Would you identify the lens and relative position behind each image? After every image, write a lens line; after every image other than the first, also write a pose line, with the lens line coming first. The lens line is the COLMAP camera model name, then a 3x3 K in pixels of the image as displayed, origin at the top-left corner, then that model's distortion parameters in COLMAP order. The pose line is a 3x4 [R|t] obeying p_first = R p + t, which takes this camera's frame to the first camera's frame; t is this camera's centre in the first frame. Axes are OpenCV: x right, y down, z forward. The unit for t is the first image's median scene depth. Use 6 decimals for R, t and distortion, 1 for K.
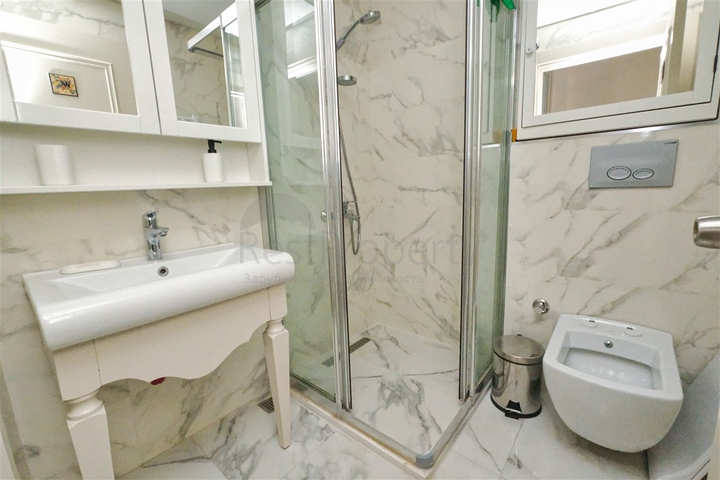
lens RADIAL K [[311.6, 0, 360.0], [0, 311.6, 239.7], [0, 0, 1]] dist [0.000719, -0.000316]
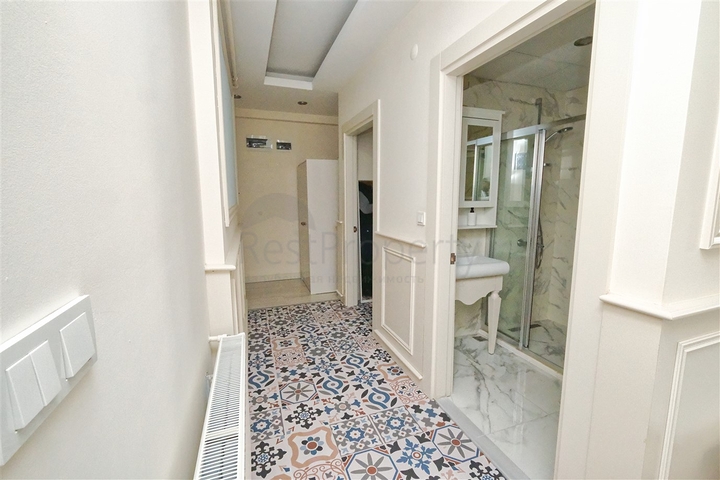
lens RADIAL K [[311.6, 0, 359.8], [0, 311.6, 240.2], [0, 0, 1]] dist [0.000719, -0.000316]
pose [[0.868303, 0.104952, -0.484804, -0.057266], [-0.116540, 0.993166, 0.006277, 0.000547], [0.482150, 0.051049, 0.874600, -1.049022]]
